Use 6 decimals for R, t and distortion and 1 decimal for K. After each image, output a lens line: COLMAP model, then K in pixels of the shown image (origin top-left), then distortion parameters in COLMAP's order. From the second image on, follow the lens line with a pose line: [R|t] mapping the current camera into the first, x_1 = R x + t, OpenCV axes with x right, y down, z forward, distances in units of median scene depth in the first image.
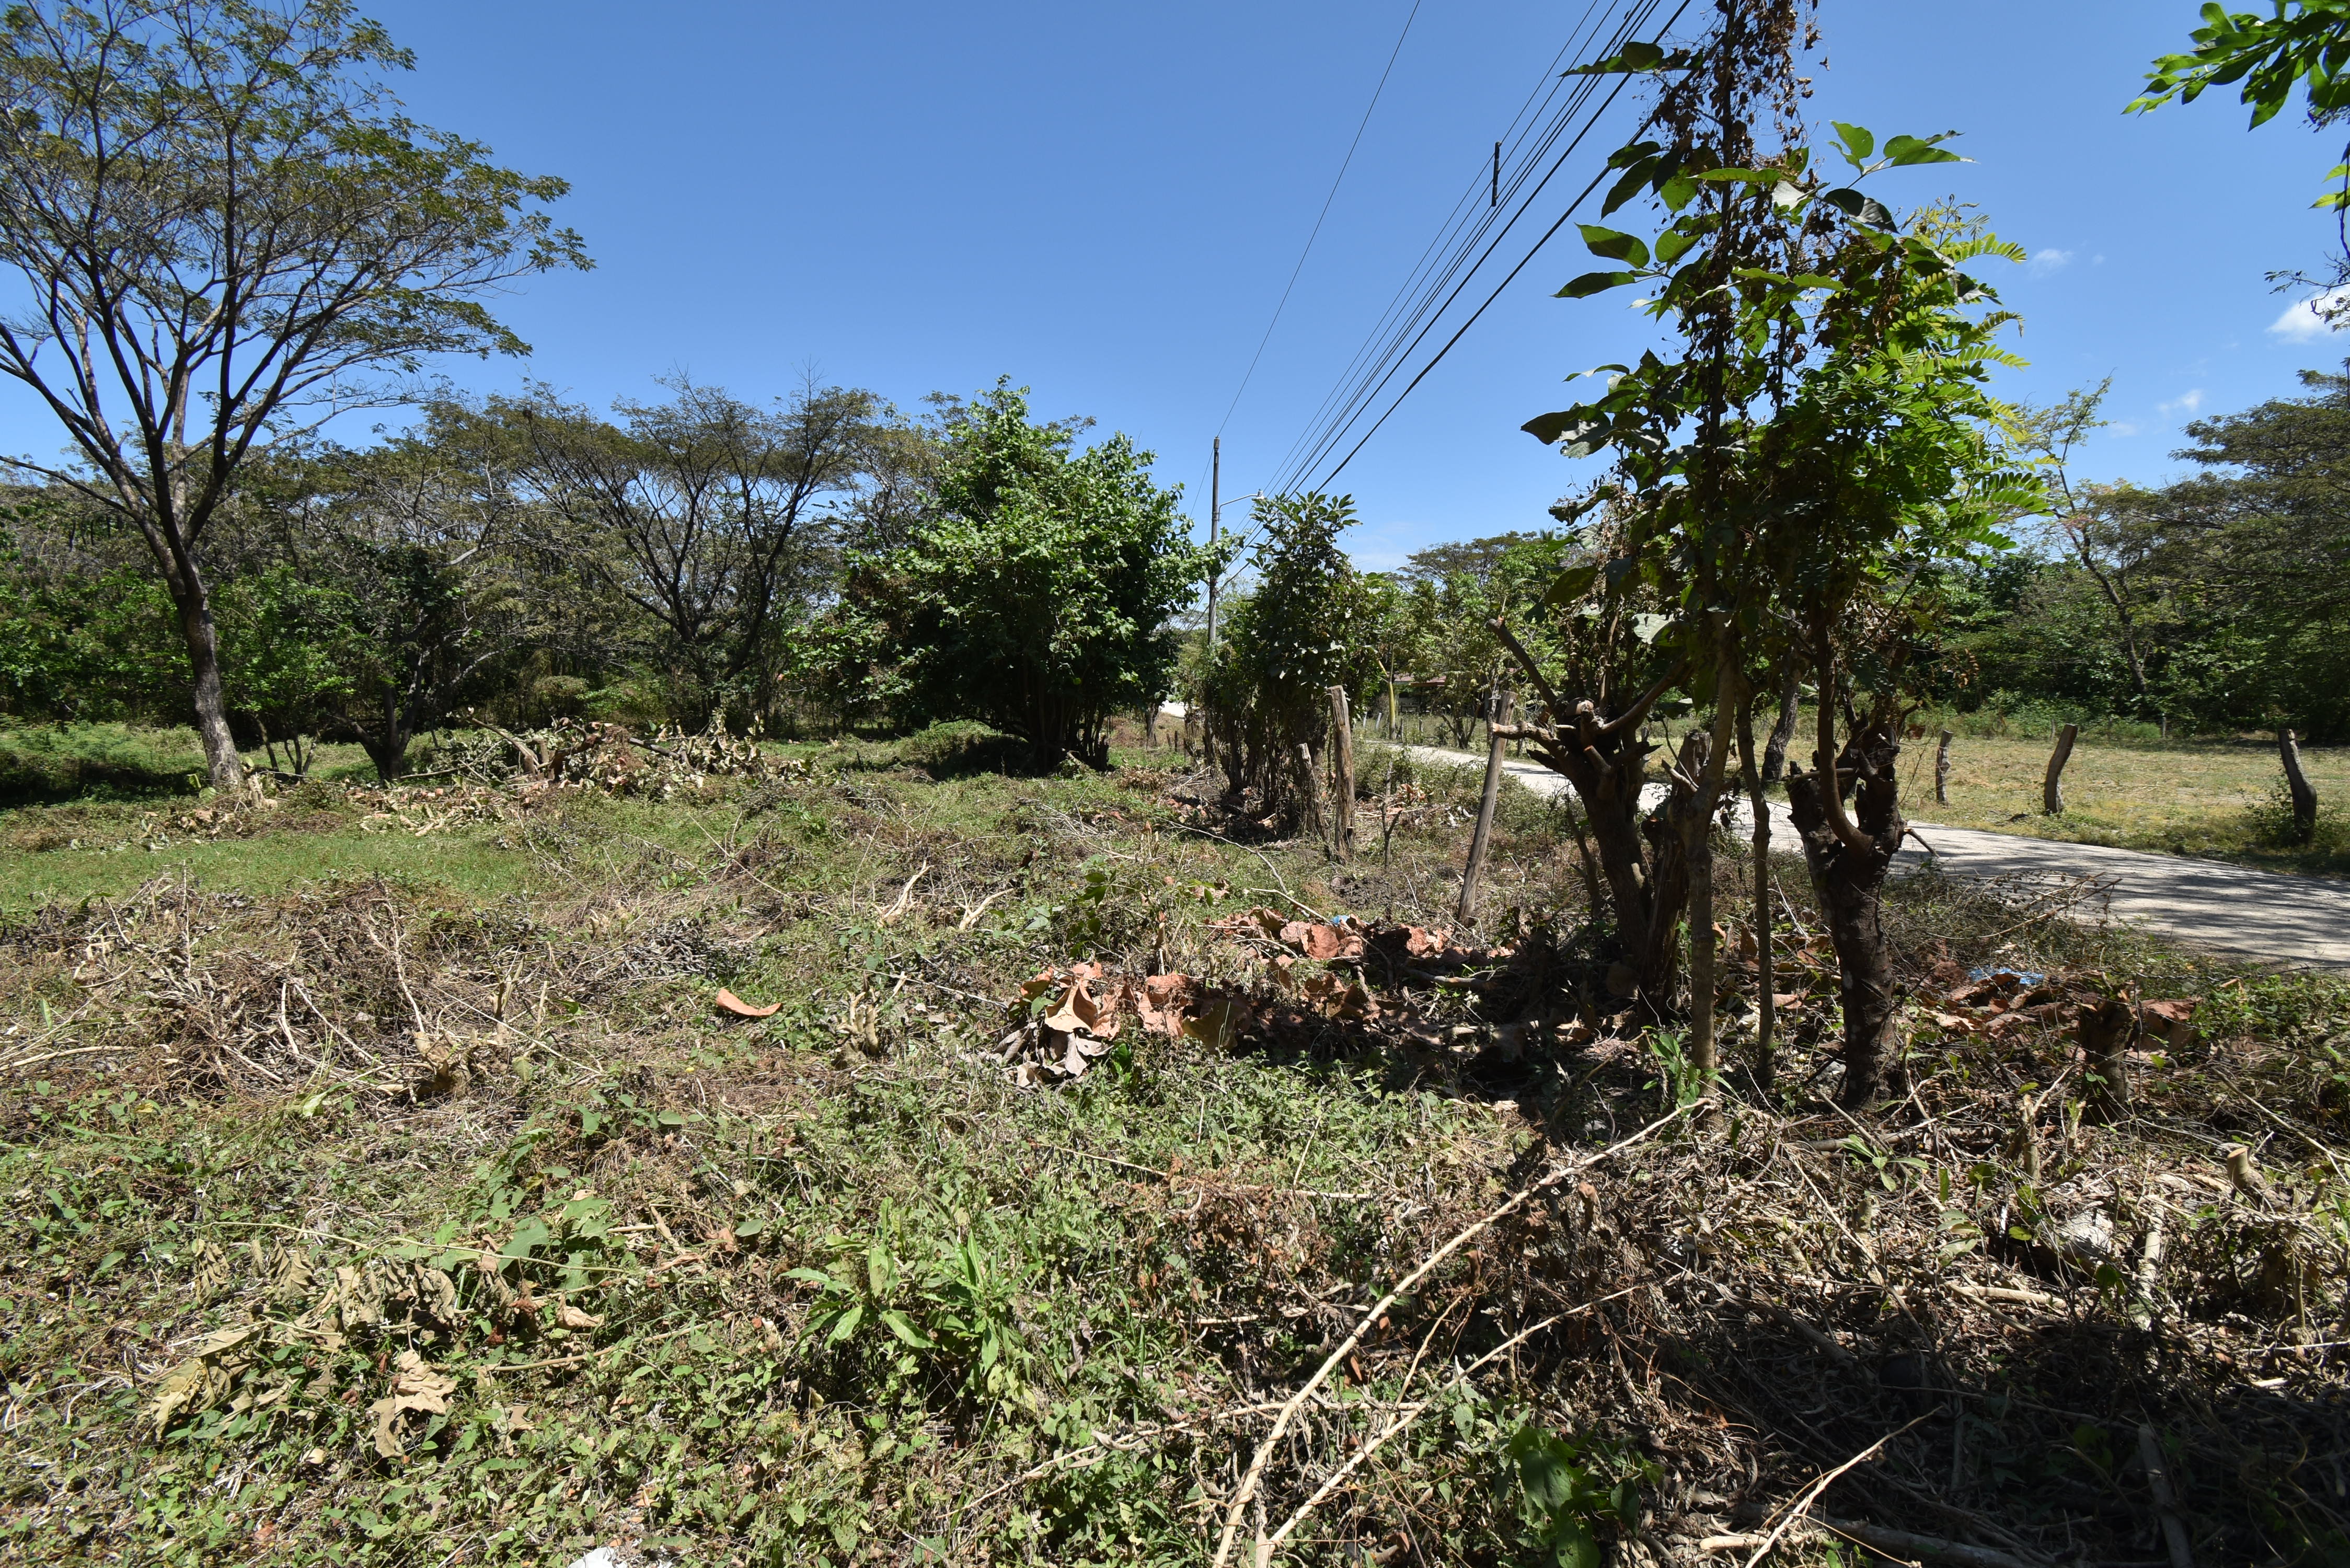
lens RADIAL K [[1039.1, 0, 1174.8], [0, 1039.1, 788.4], [0, 0, 1]] dist [0.022127, -0.027634]
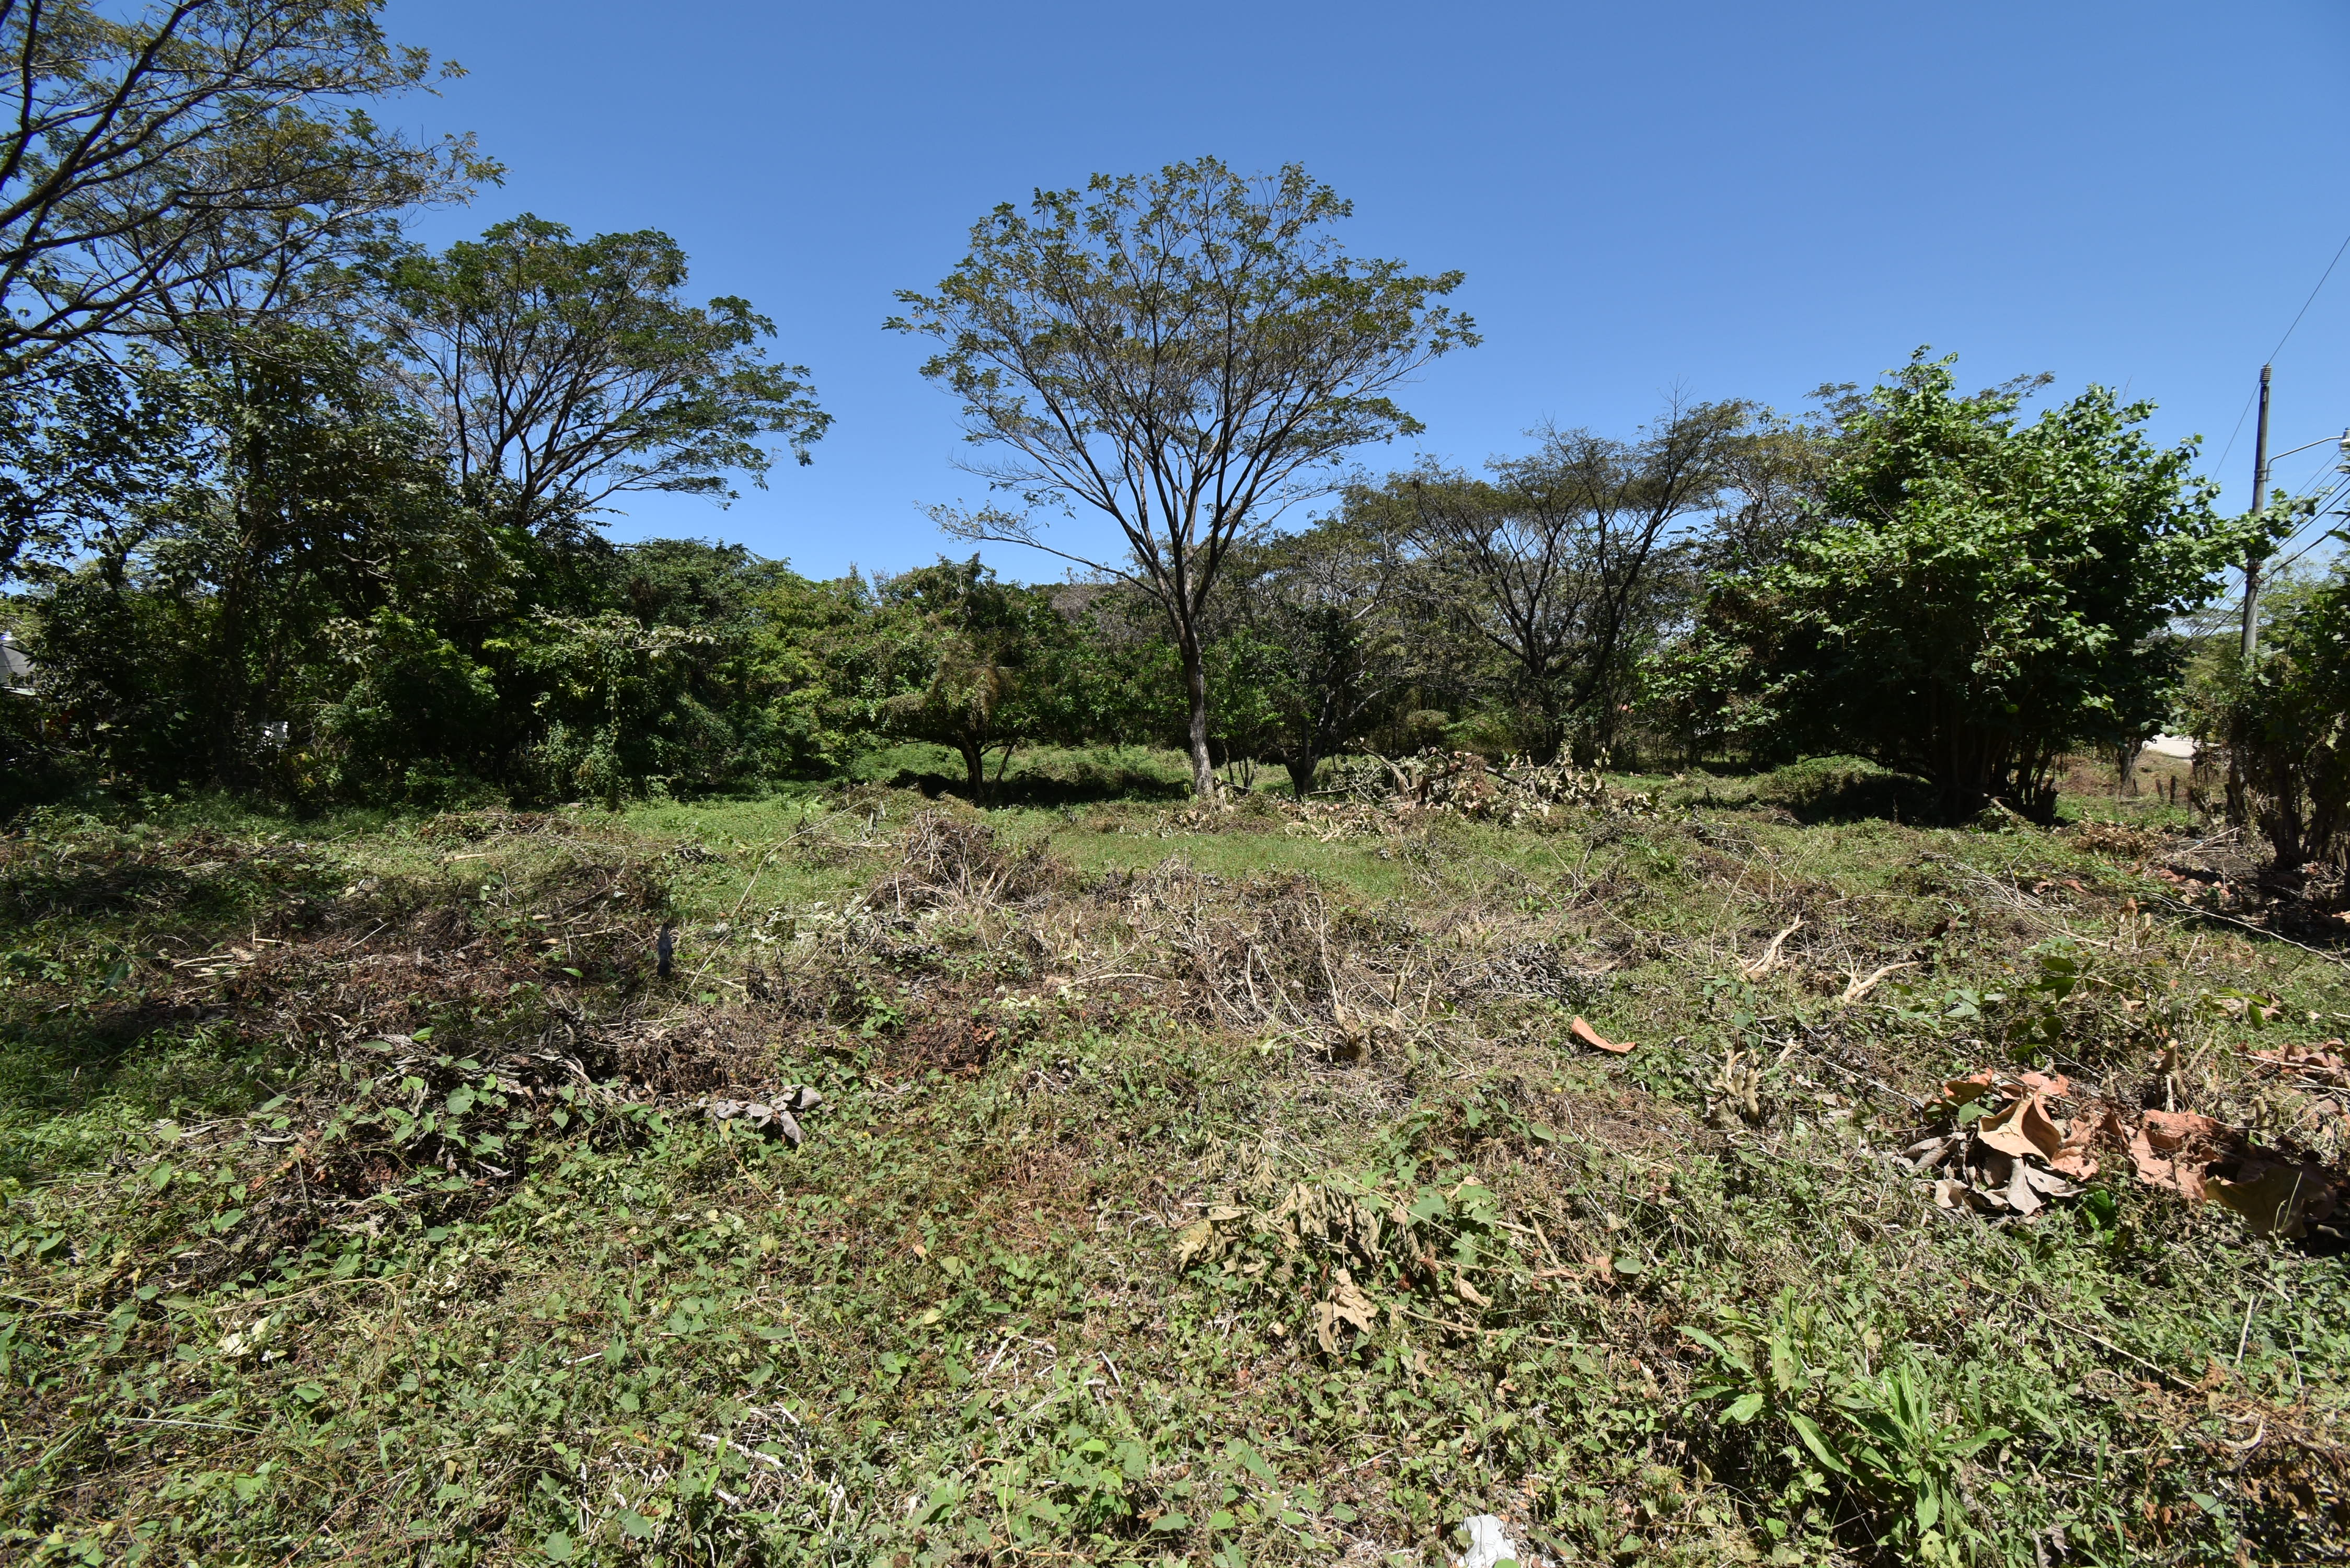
lens RADIAL K [[1039.1, 0, 1174.8], [0, 1039.1, 788.4], [0, 0, 1]] dist [0.022127, -0.027634]
pose [[0.722321, 0.040803, -0.690353, -0.014750], [-0.061284, 0.998107, -0.005129, -0.000664], [0.688837, 0.046013, 0.723454, -0.011789]]
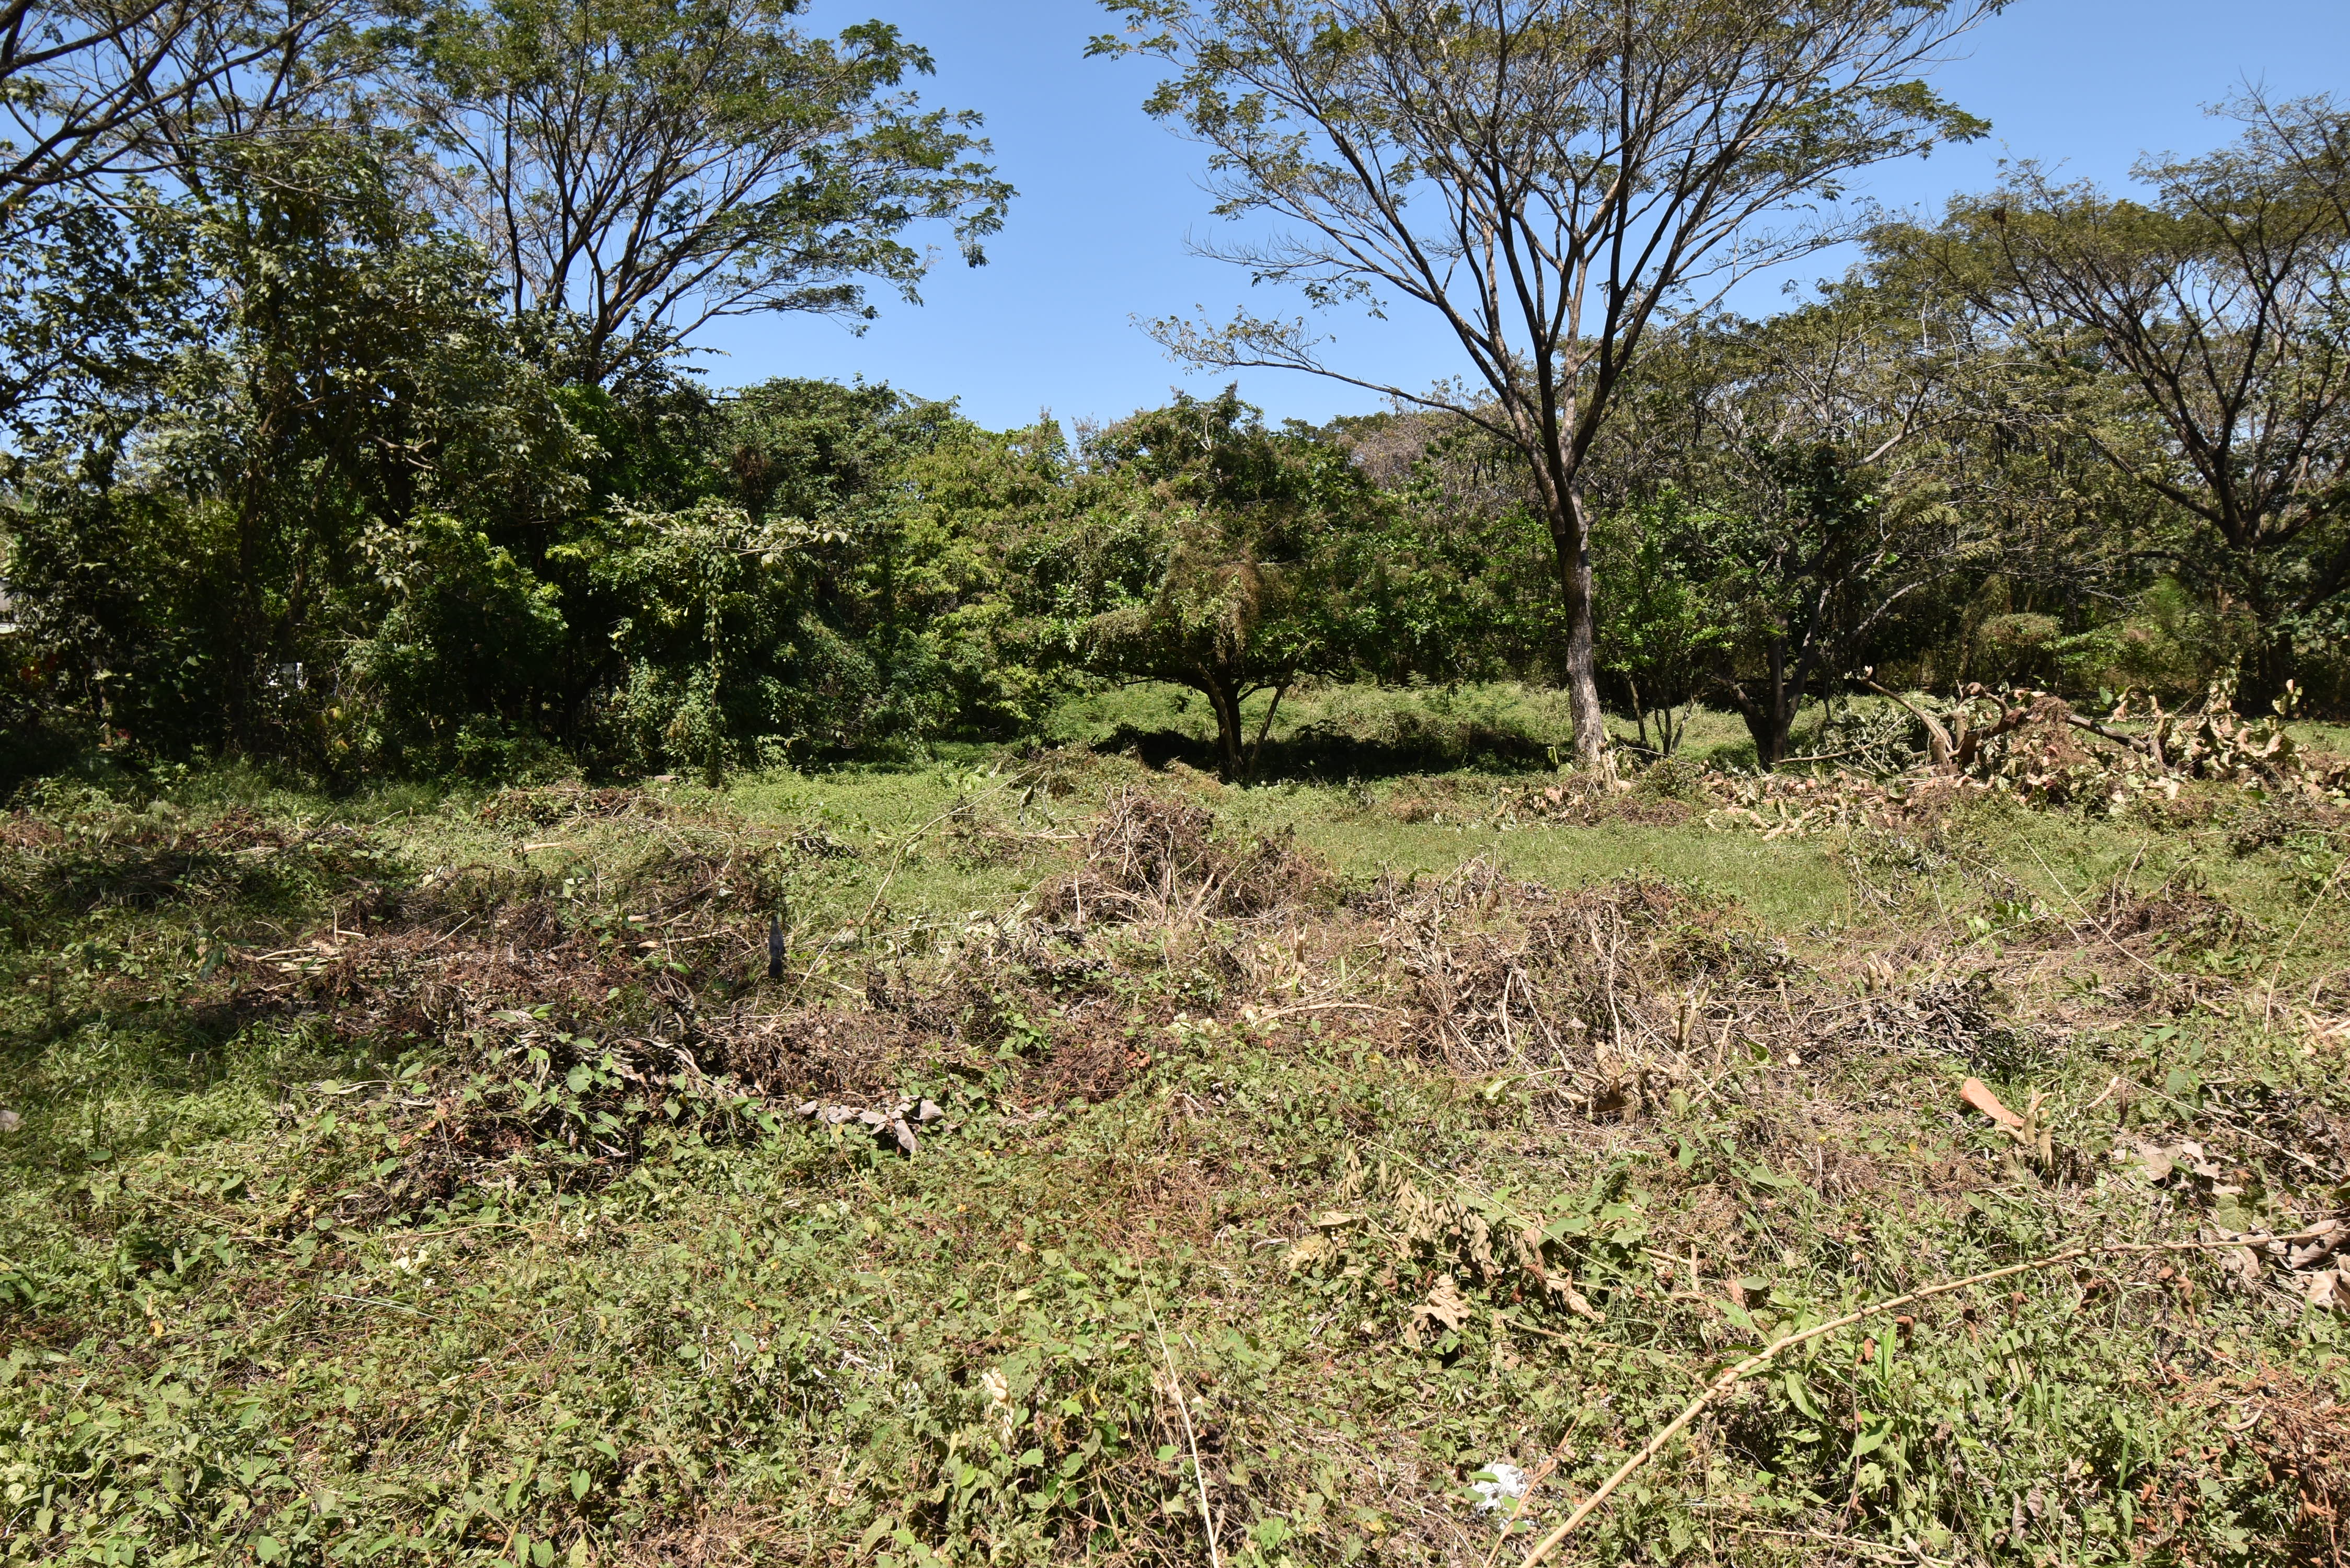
lens RADIAL K [[1745.3, 0, 1174.2], [0, 1745.3, 794.3], [0, 0, 1]] dist [0.013247, -0.032126]
pose [[0.541244, 0.059388, -0.838766, 0.165043], [-0.059162, 0.997720, 0.032466, -0.005476], [0.838782, 0.032051, 0.543524, -0.073550]]
